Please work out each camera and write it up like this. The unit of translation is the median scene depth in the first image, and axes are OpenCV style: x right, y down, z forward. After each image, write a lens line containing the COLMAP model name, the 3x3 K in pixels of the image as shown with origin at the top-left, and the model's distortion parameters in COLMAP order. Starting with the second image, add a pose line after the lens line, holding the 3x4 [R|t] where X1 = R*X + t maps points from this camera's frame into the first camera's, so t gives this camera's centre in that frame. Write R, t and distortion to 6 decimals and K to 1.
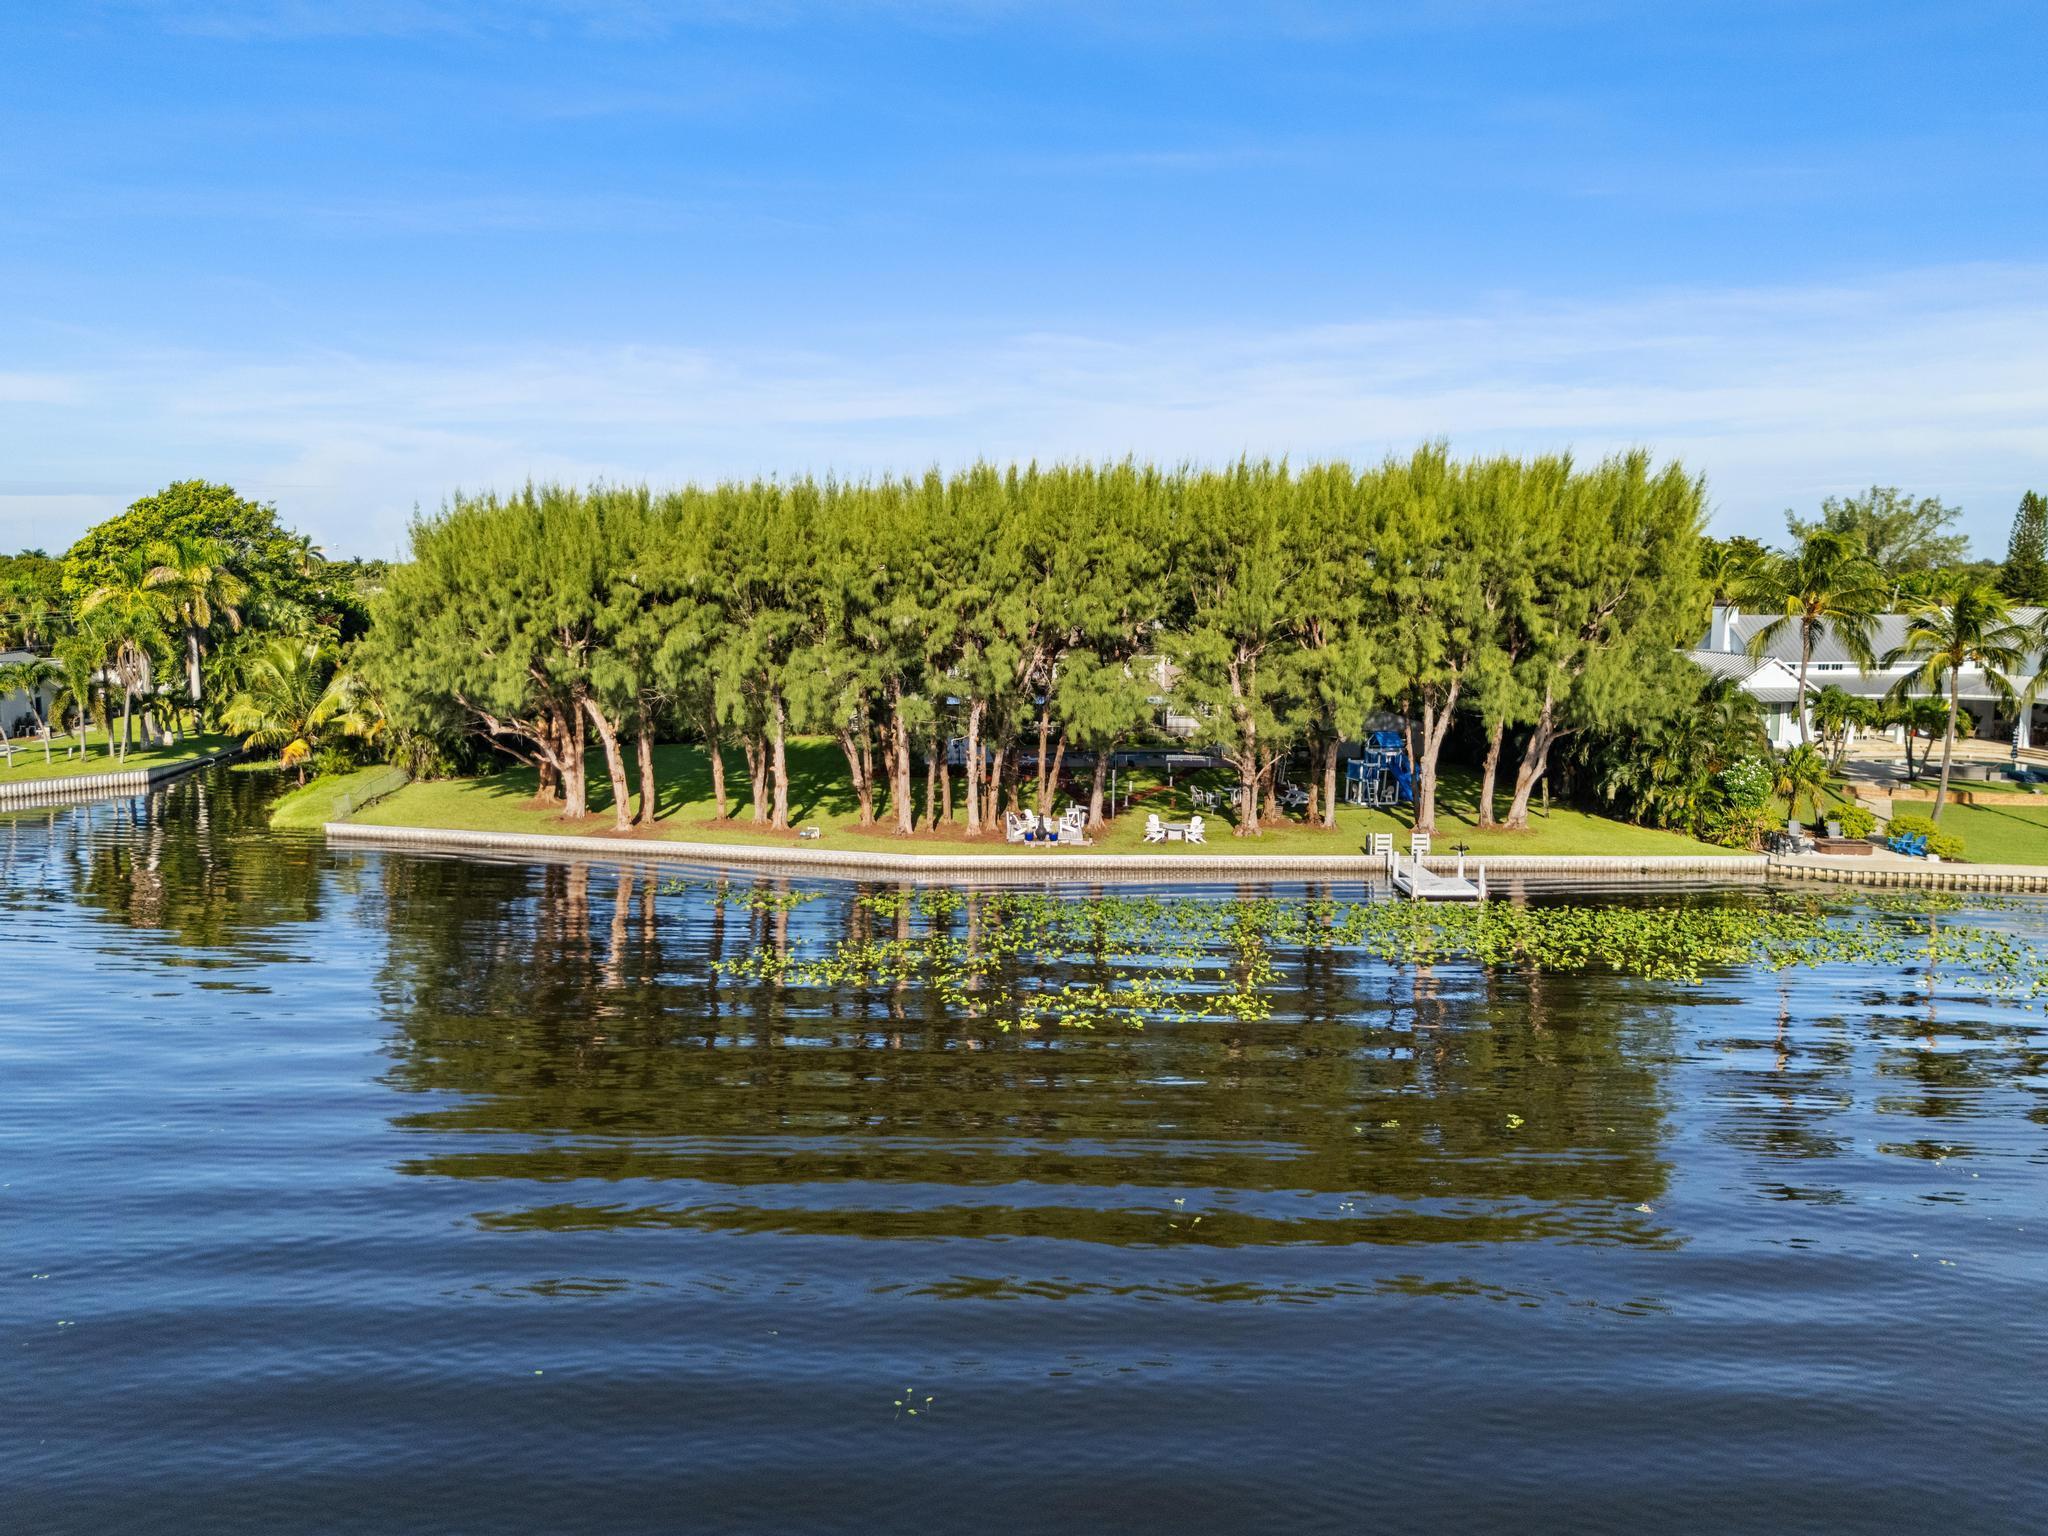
lens RADIAL K [[1554.1, 0, 1019.8], [0, 1554.1, 765.8], [0, 0, 1]] dist [0.022118, -0.025529]
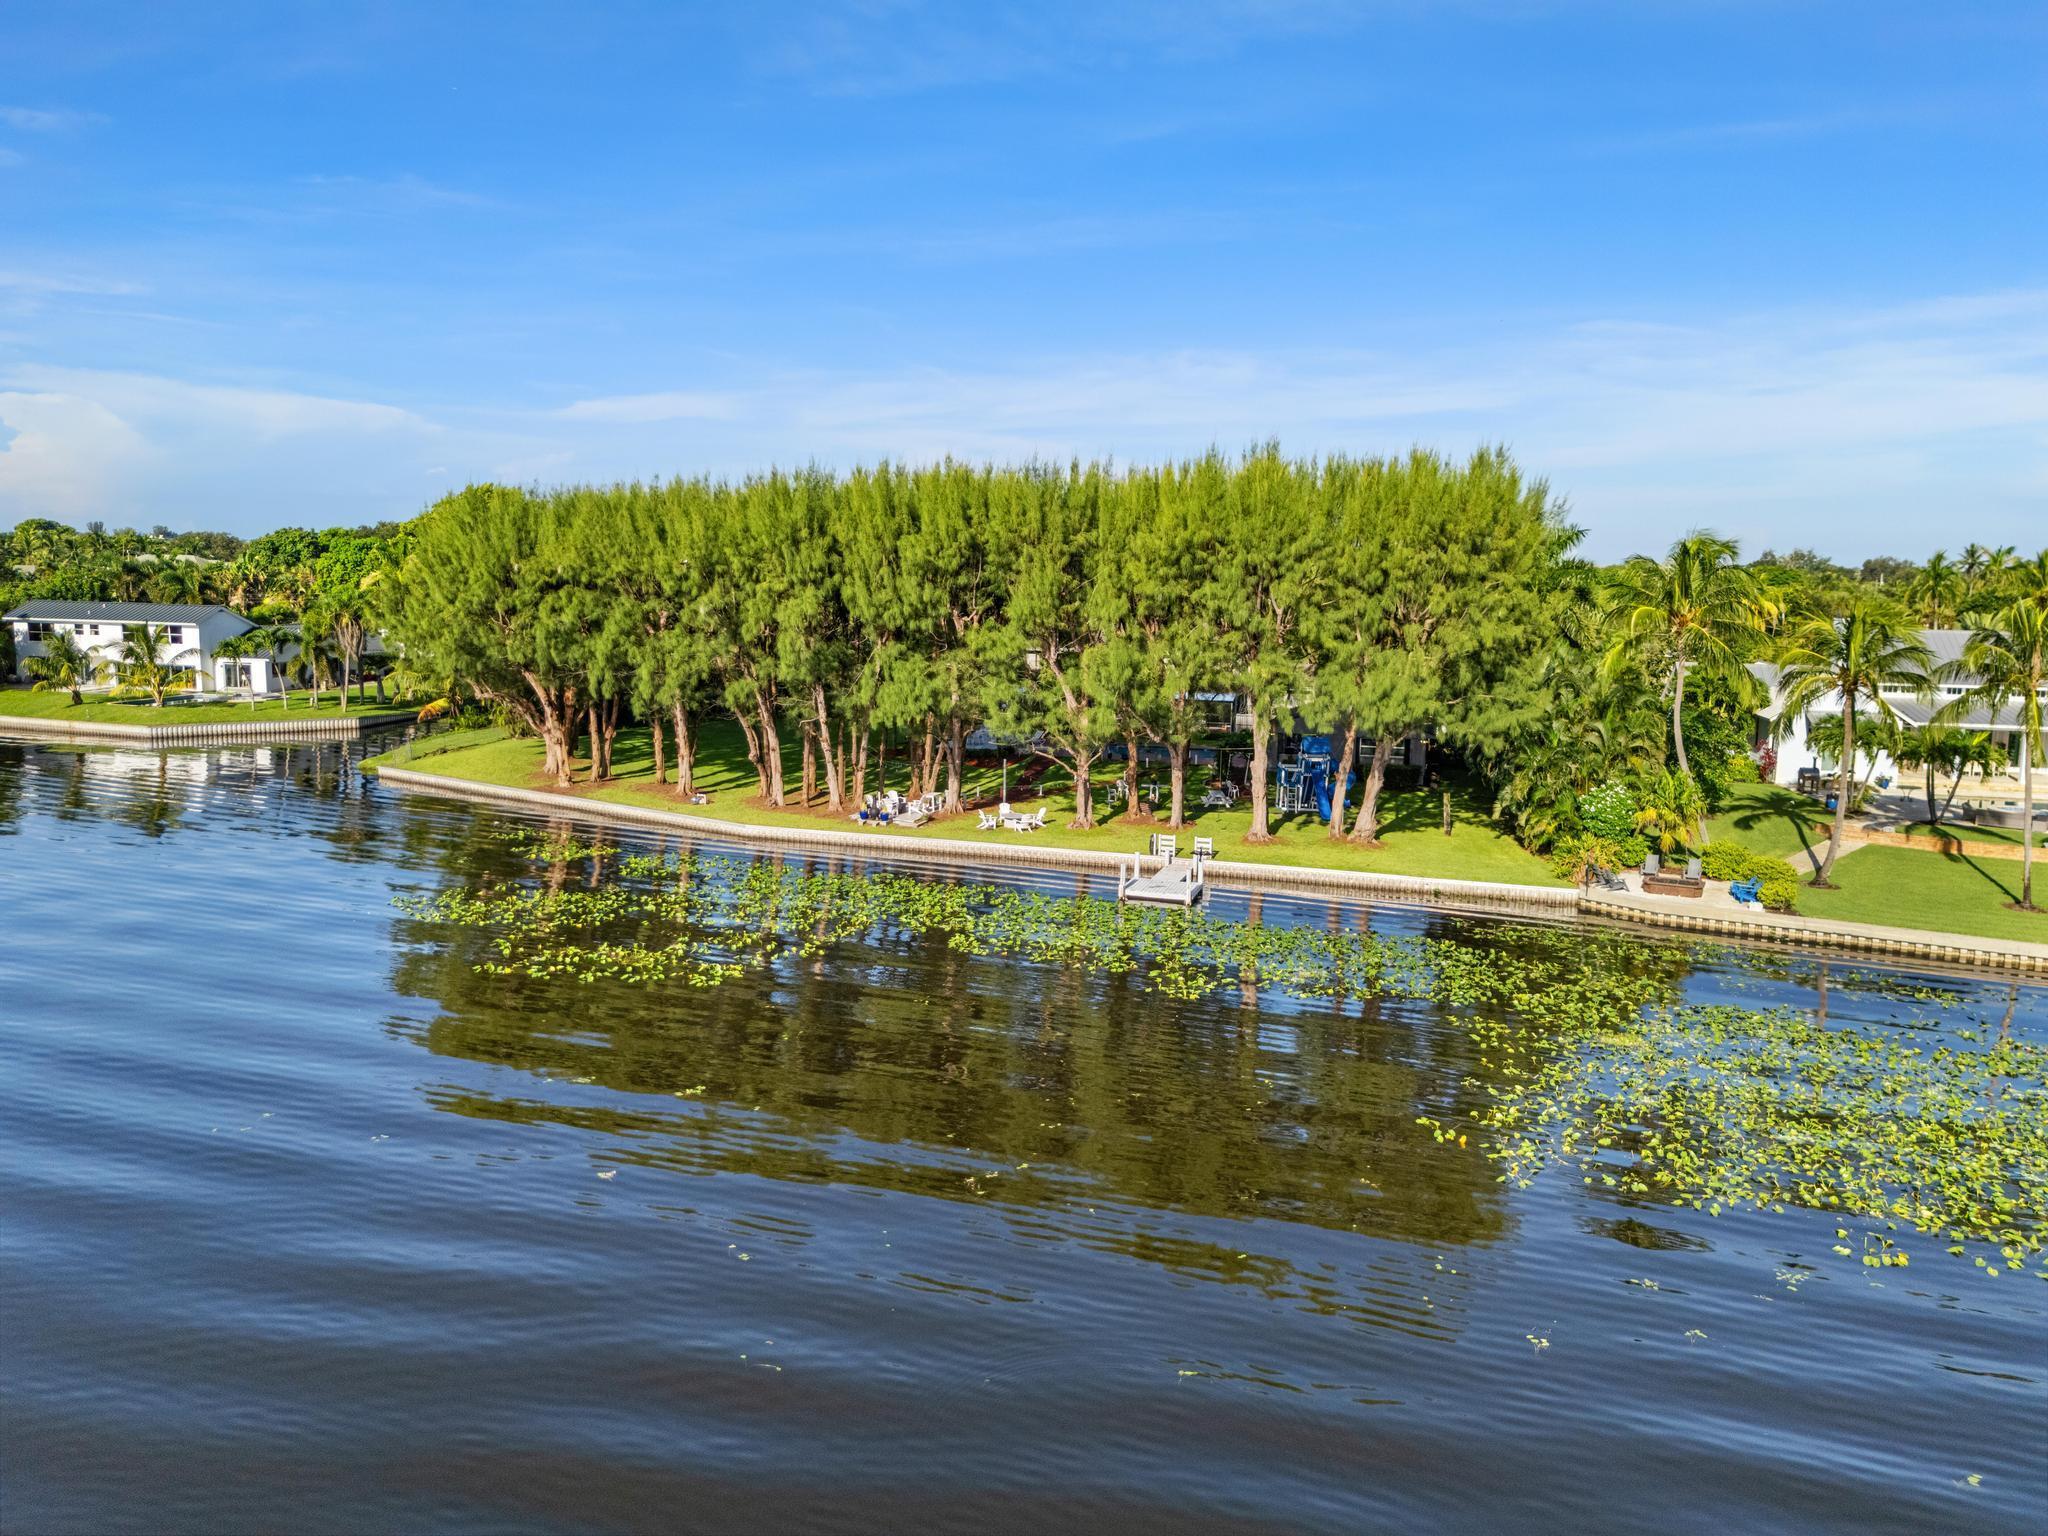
lens RADIAL K [[1554.1, 0, 1005.2], [0, 1554.1, 762.7], [0, 0, 1]] dist [0.022118, -0.025529]
pose [[0.923706, 0.053333, -0.379370, 0.475867], [-0.055237, 0.998456, 0.005872, -0.001692], [0.379098, 0.015531, 0.925226, 0.042644]]
